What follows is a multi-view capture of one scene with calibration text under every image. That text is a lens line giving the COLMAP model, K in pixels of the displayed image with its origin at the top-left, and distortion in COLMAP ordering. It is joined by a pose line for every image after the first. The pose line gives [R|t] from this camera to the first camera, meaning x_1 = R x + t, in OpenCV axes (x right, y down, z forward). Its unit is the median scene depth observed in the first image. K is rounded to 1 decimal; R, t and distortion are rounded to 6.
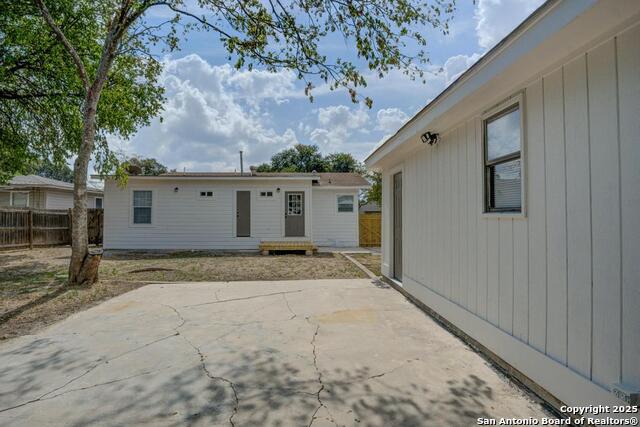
lens RADIAL K [[350.3, 0, 320.0], [0, 350.3, 213.5], [0, 0, 1]] dist [-0.045830, 0.000742]
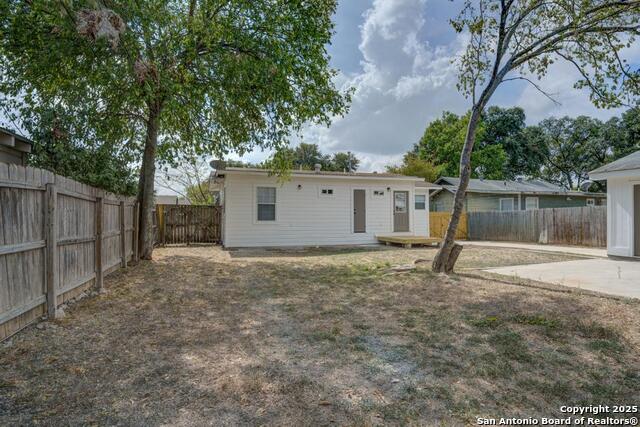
lens RADIAL K [[350.3, 0, 320.0], [0, 350.3, 213.5], [0, 0, 1]] dist [-0.045830, 0.000742]
pose [[0.961464, 0.001230, 0.274927, -0.628351], [-0.004502, 0.999926, 0.011270, -0.002769], [-0.274893, -0.012073, 0.961399, 0.003716]]
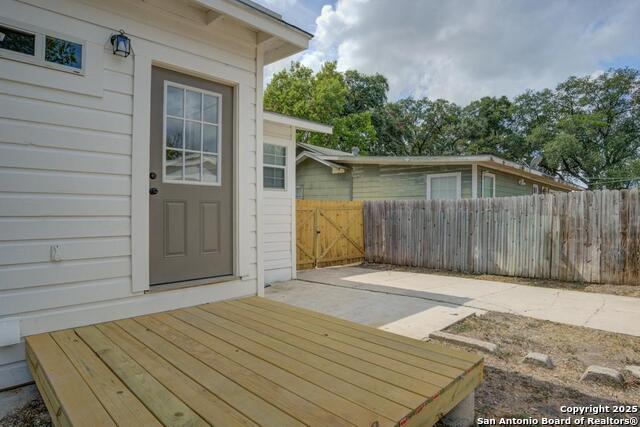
lens RADIAL K [[363.3, 0, 320.0], [0, 363.3, 213.5], [0, 0, 1]] dist [-0.052550, 0.001265]
pose [[0.735677, 0.002375, 0.677328, -0.167170], [-0.016385, 0.999764, 0.014291, 0.018137], [-0.677134, -0.021611, 0.735542, 0.789975]]
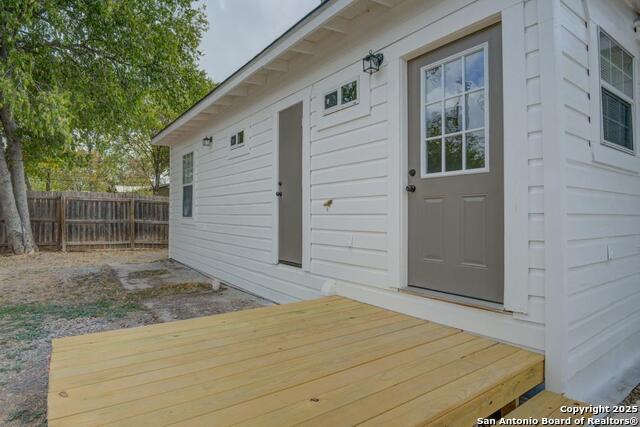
lens RADIAL K [[350.3, 0, 320.0], [0, 350.3, 213.5], [0, 0, 1]] dist [-0.045830, 0.000742]
pose [[0.559562, 0.002204, -0.828785, 0.034811], [0.014136, 0.999826, 0.012203, 0.020512], [0.828668, -0.018544, 0.559434, 0.856227]]
